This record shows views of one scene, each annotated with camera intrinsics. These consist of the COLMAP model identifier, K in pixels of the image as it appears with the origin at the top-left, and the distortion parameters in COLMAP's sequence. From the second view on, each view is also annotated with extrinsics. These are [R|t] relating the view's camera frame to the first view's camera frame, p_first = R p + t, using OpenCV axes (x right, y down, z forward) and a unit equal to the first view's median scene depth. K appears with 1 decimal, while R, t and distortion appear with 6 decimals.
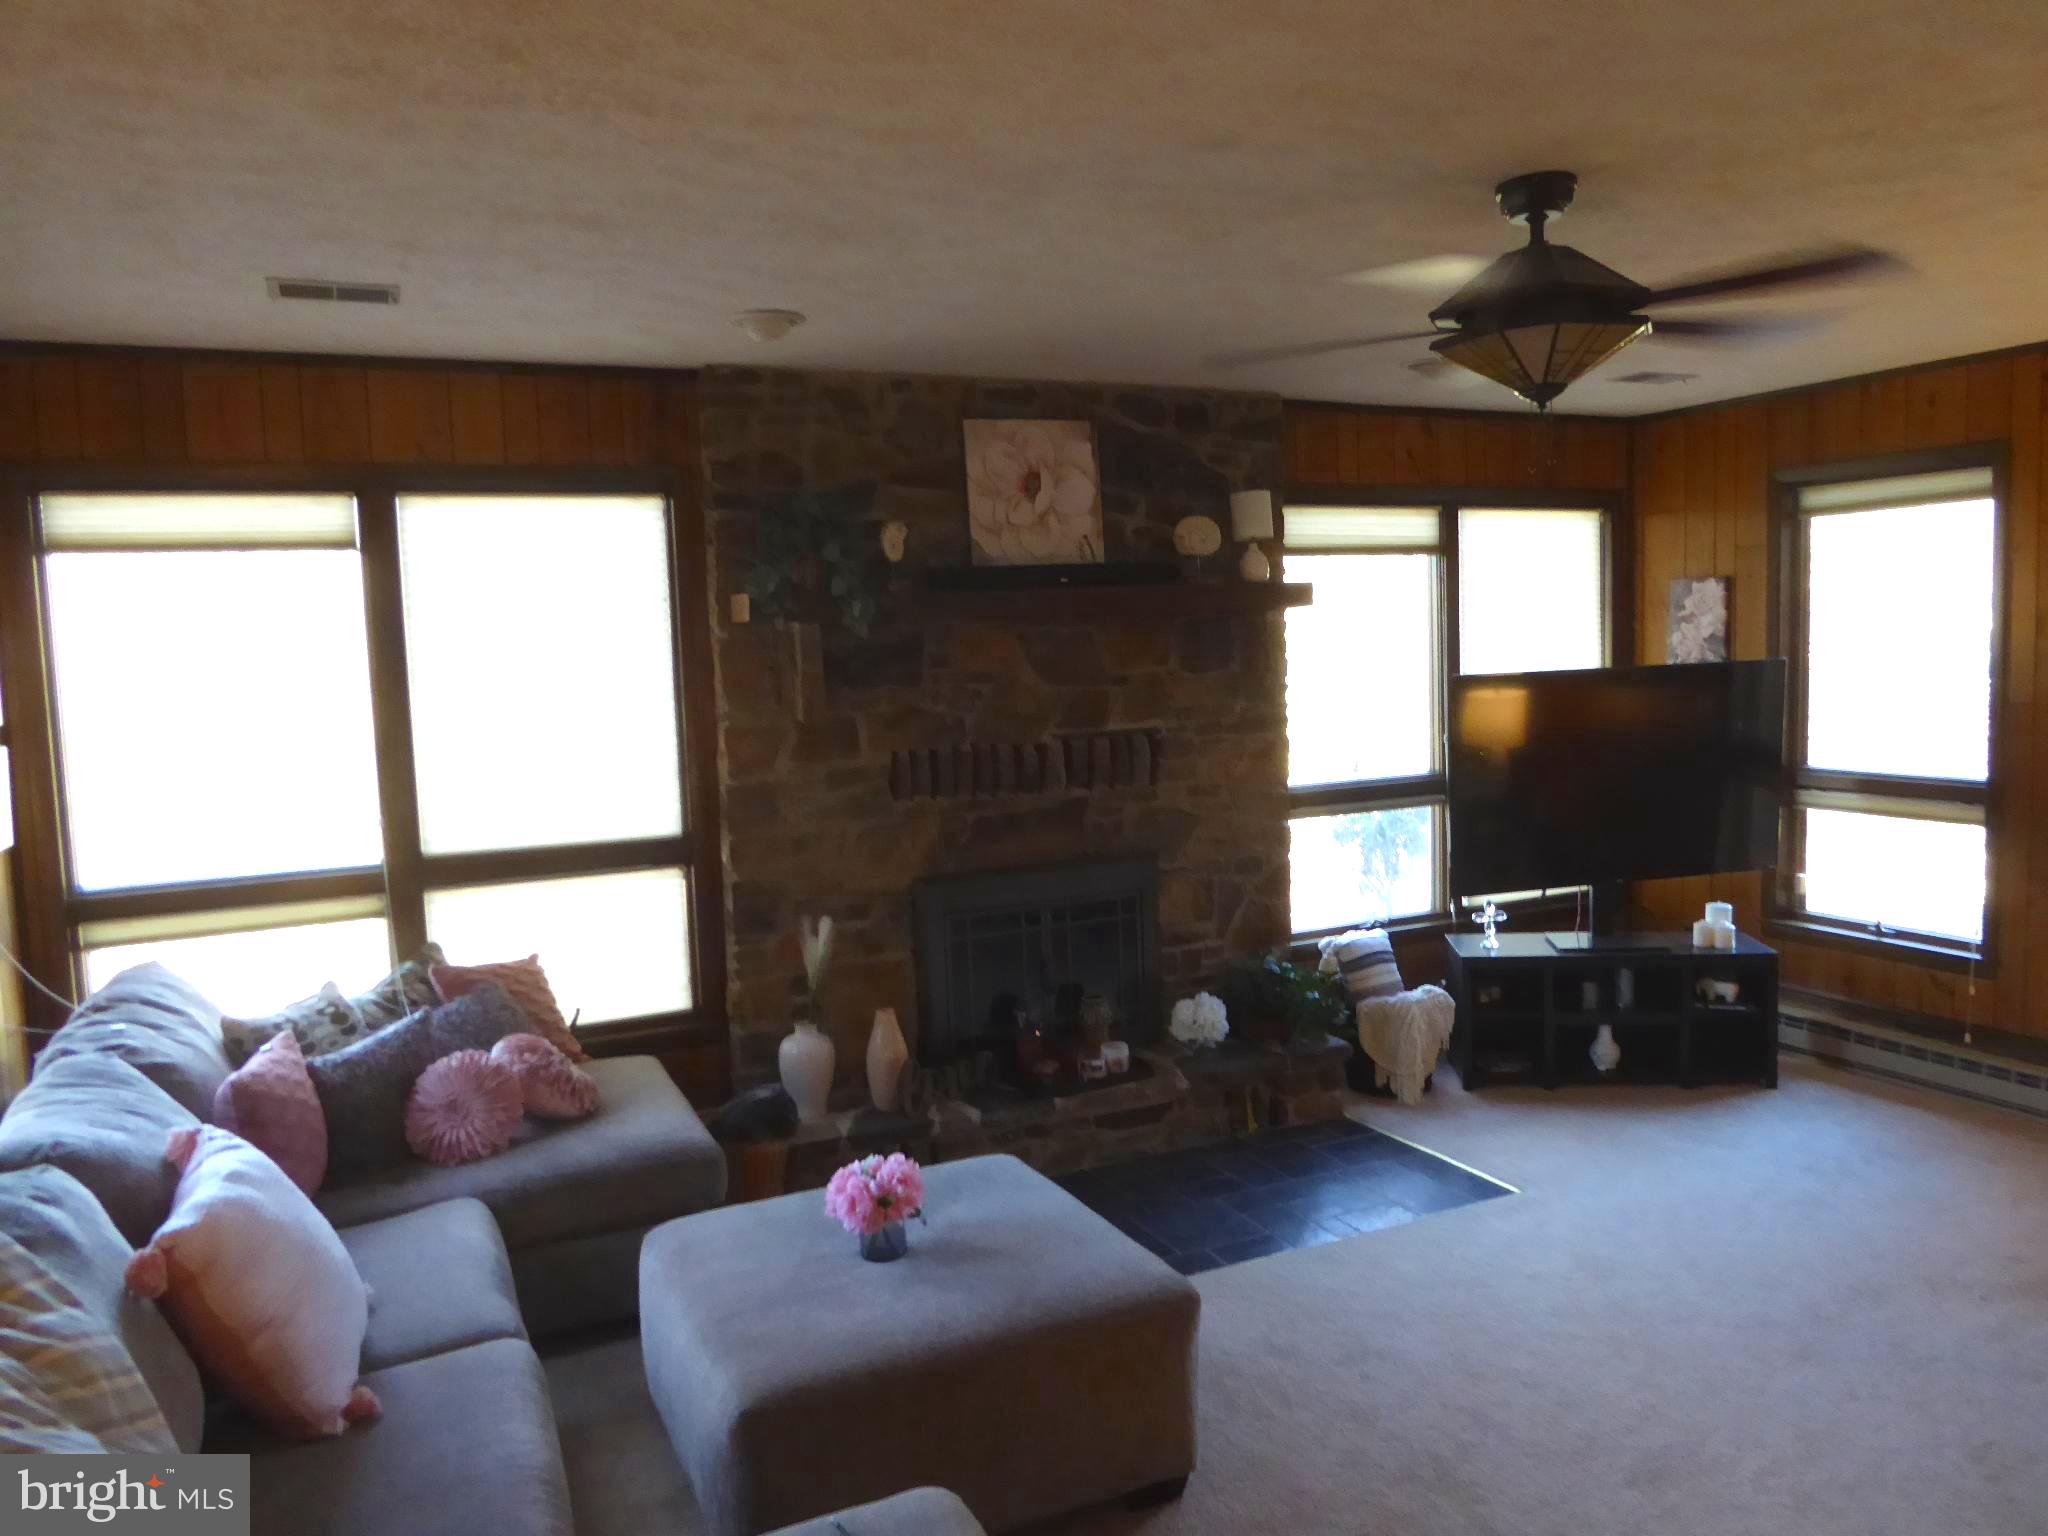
lens RADIAL K [[1463.1, 0, 1050.5], [0, 1463.1, 766.1], [0, 0, 1]] dist [-0.038750, 0.013427]
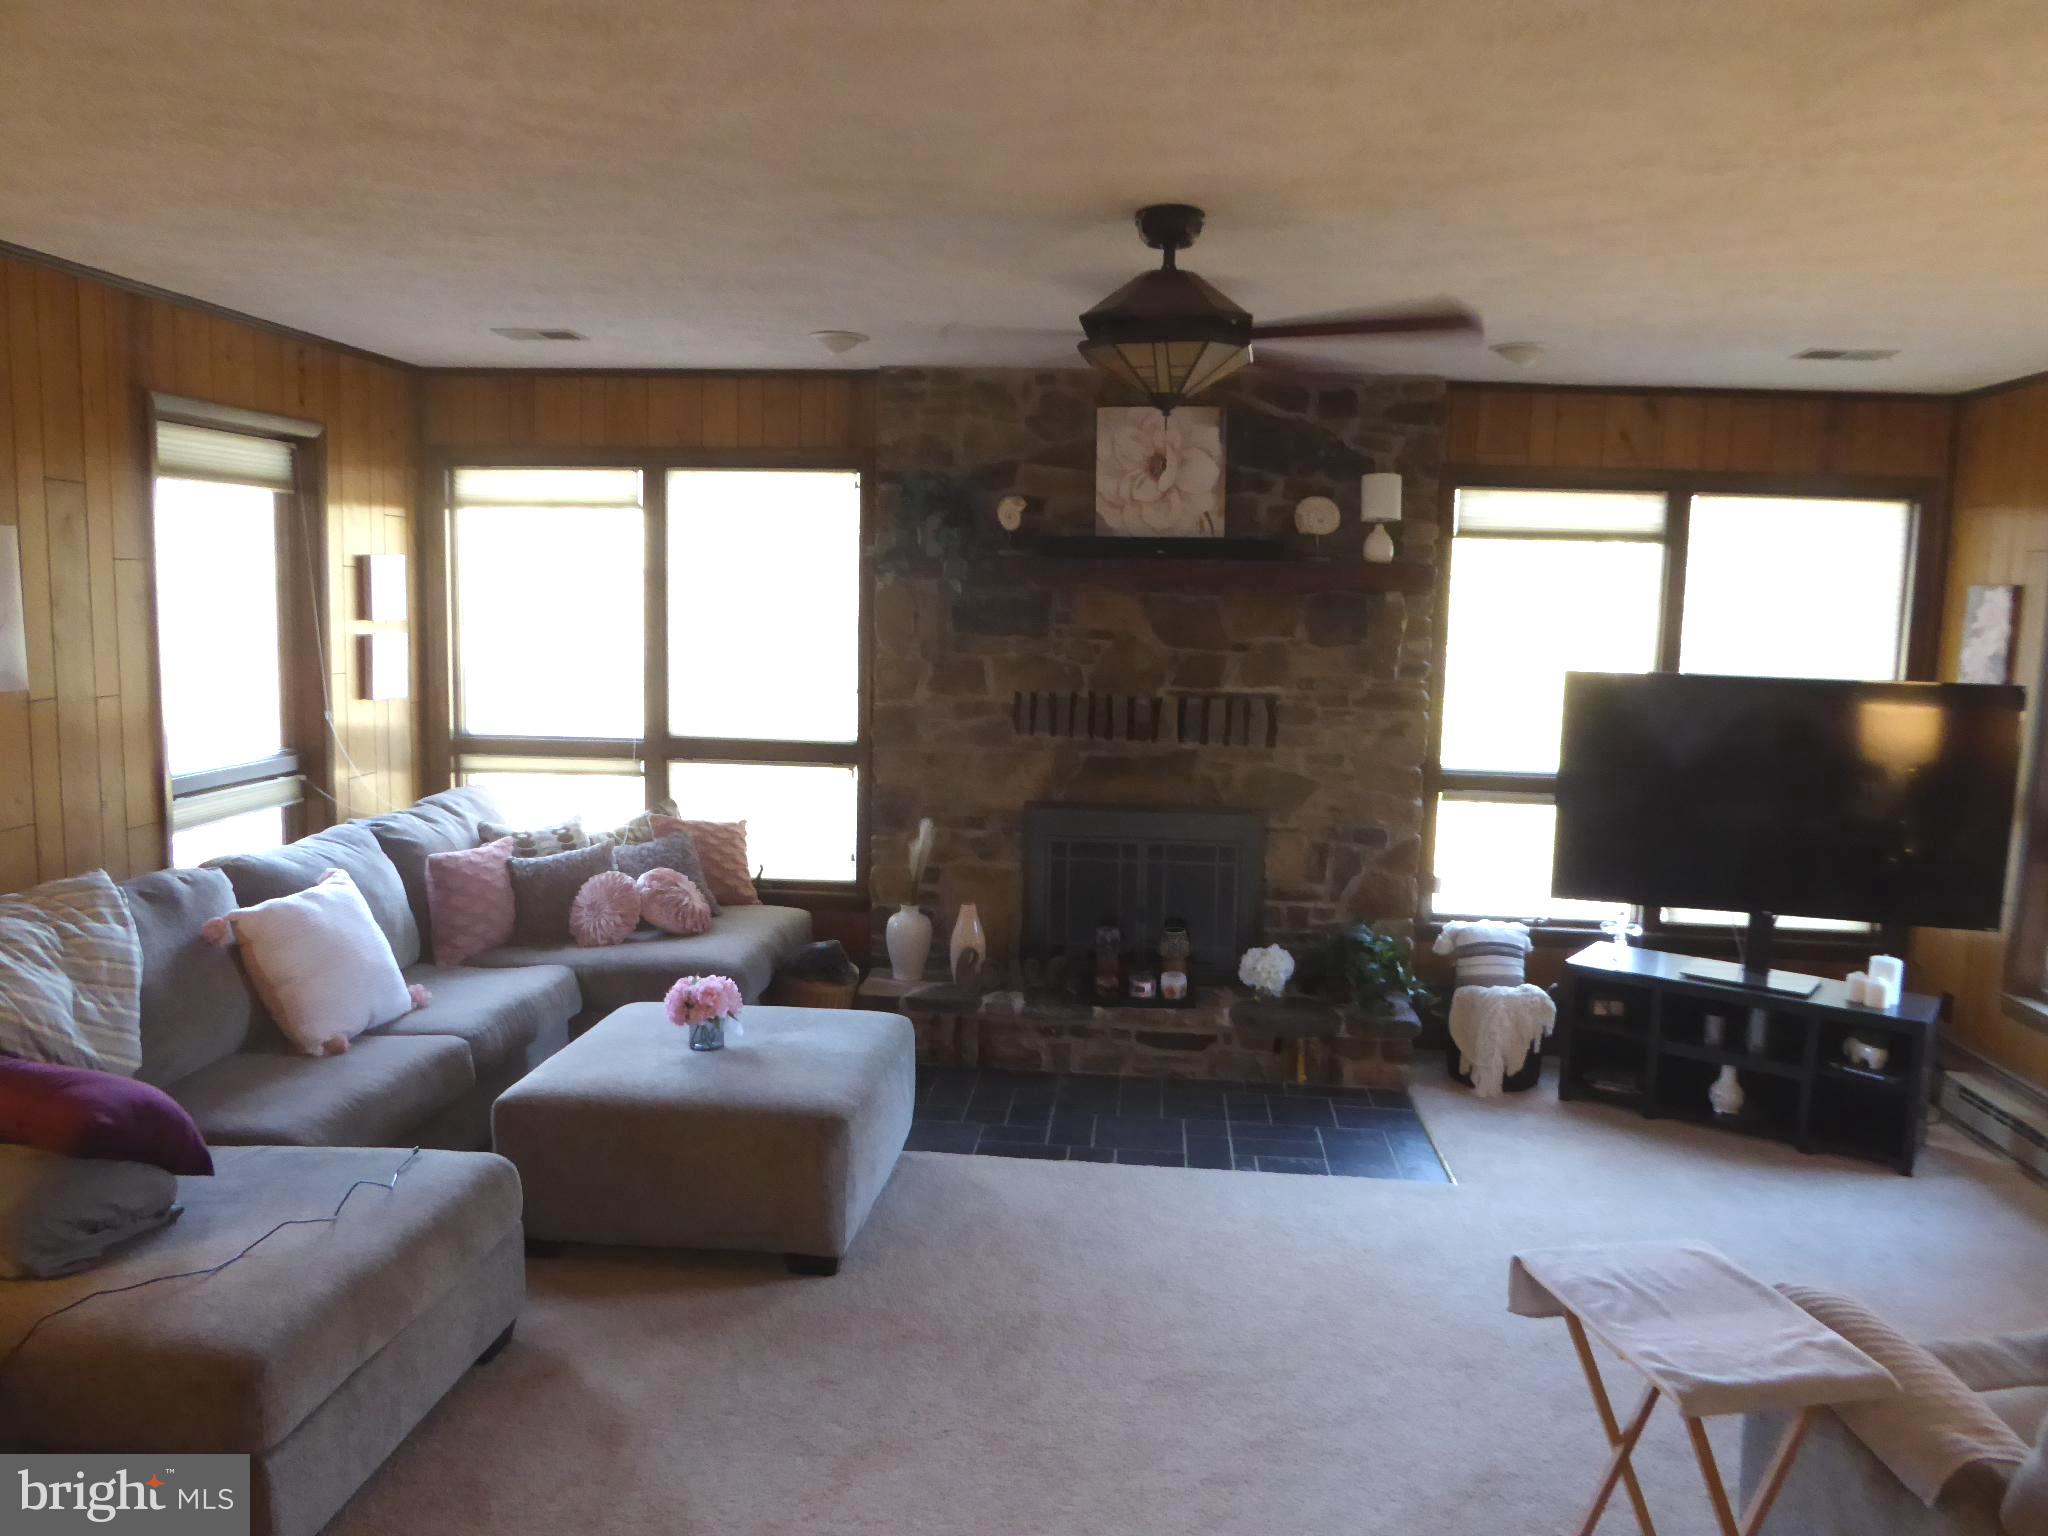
lens RADIAL K [[1463.1, 0, 1038.5], [0, 1463.1, 770.4], [0, 0, 1]] dist [-0.038750, 0.013427]
pose [[0.859638, 0.119165, -0.496812, 0.491004], [-0.099660, 0.992850, 0.065703, -0.026012], [0.501089, -0.006968, 0.865368, -0.010358]]
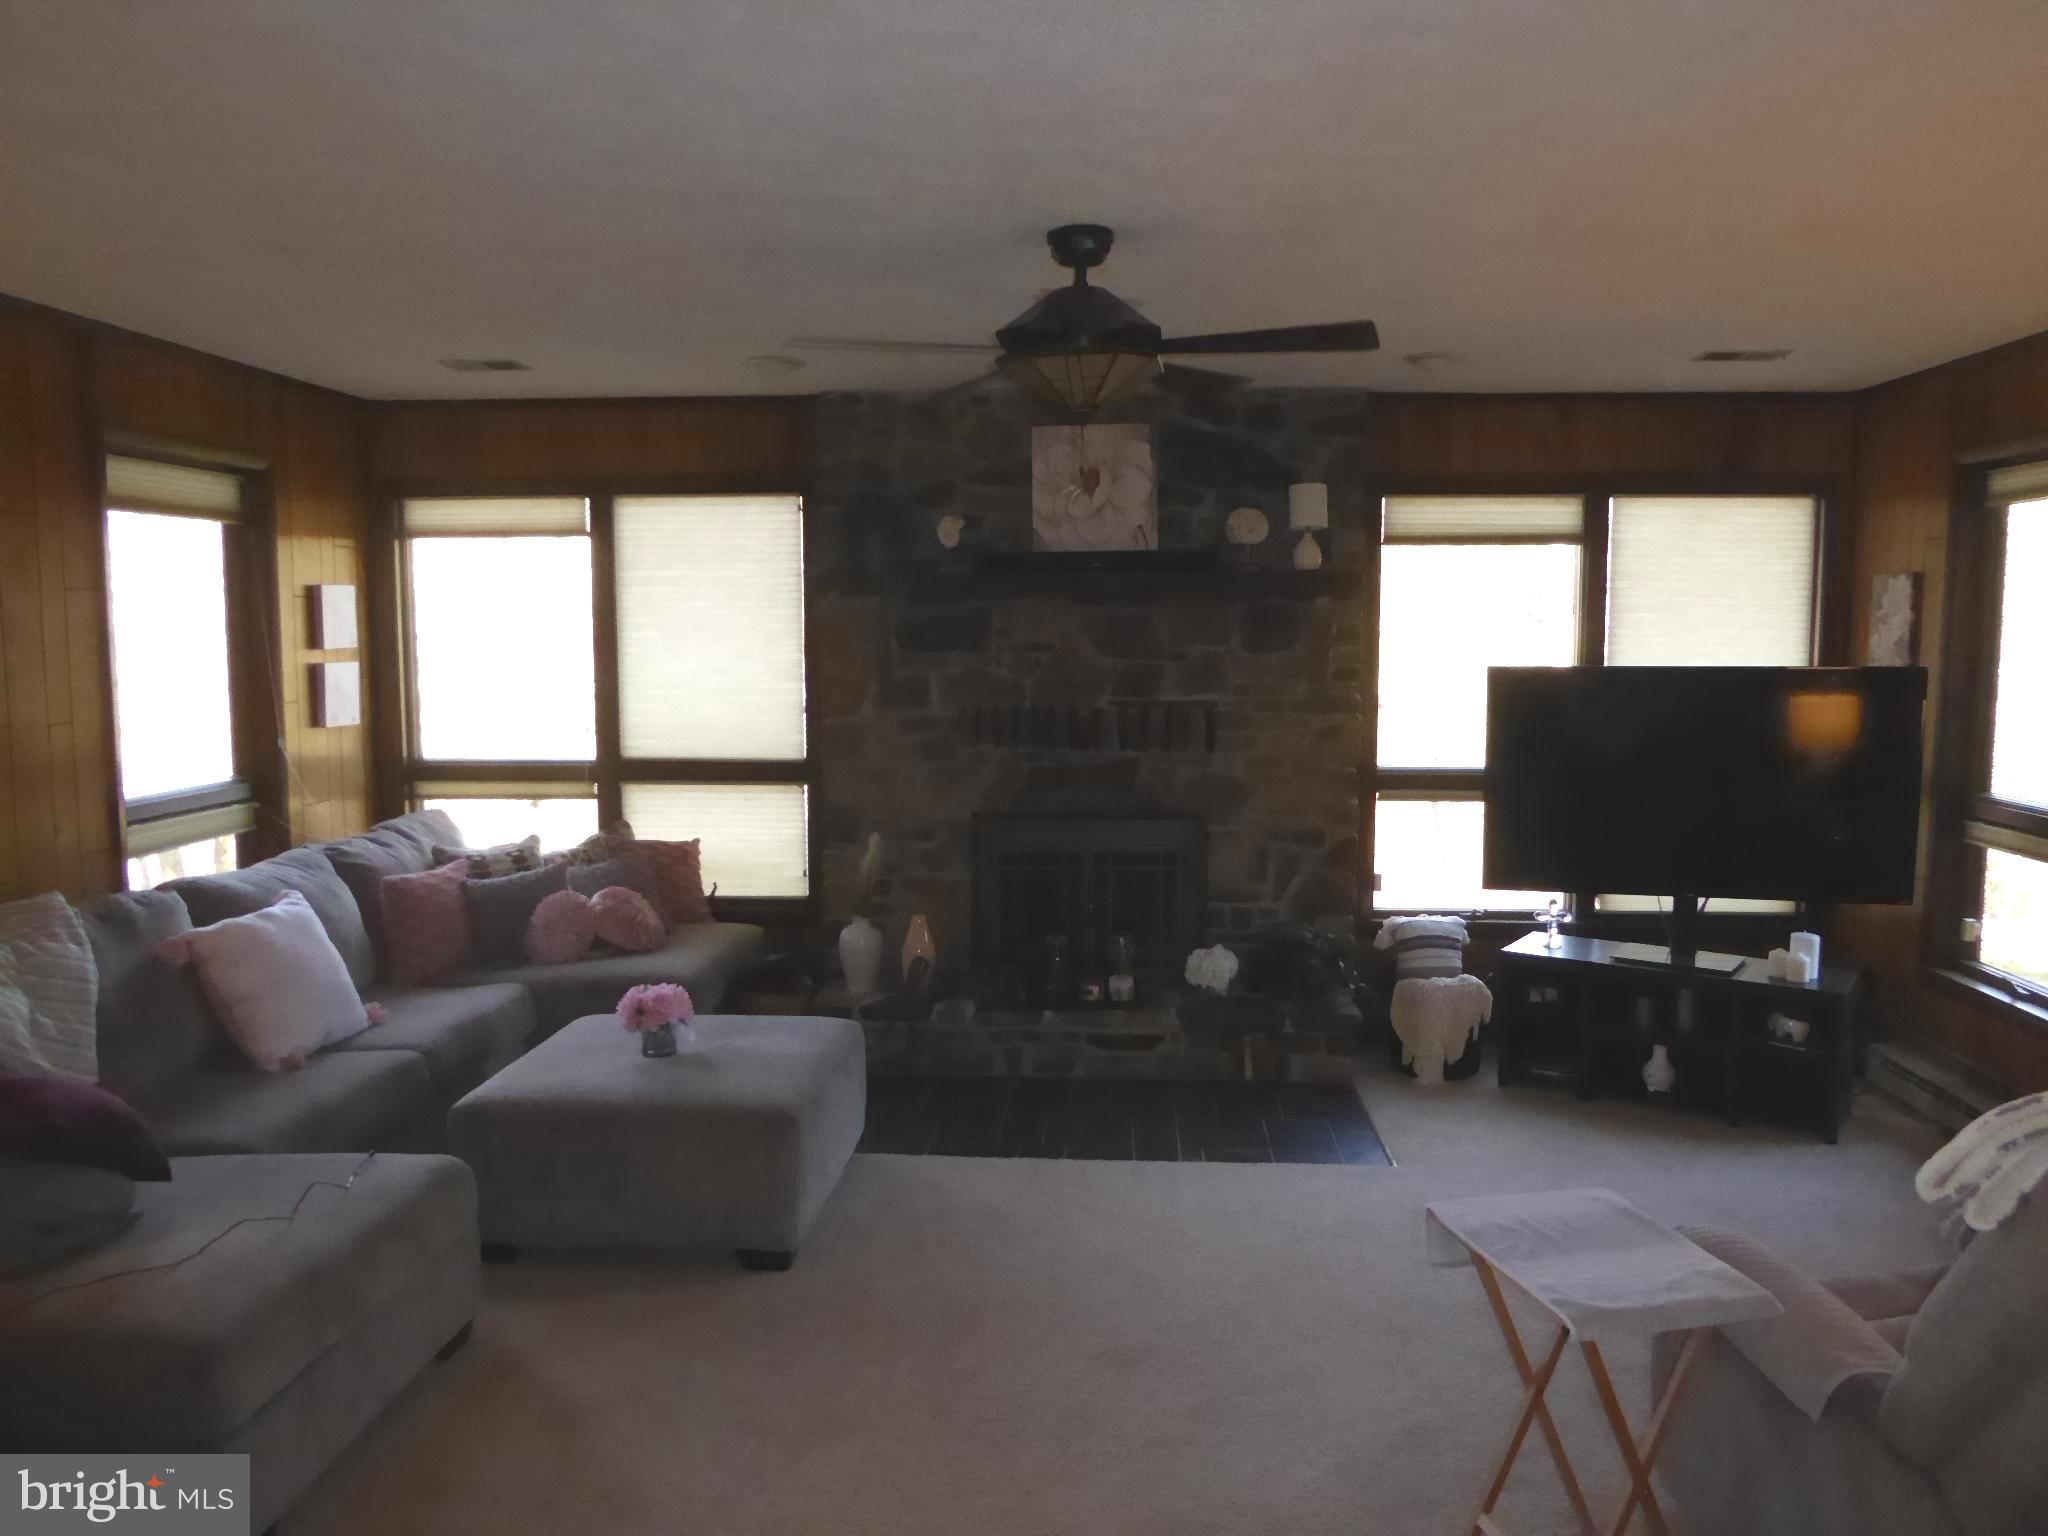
lens RADIAL K [[1463.1, 0, 1039.0], [0, 1463.1, 768.3], [0, 0, 1]] dist [-0.038750, 0.013427]
pose [[0.872707, 0.082084, -0.481295, 0.523458], [-0.072409, 0.996625, 0.038679, -0.009692], [0.482846, 0.001095, 0.875705, -0.023688]]
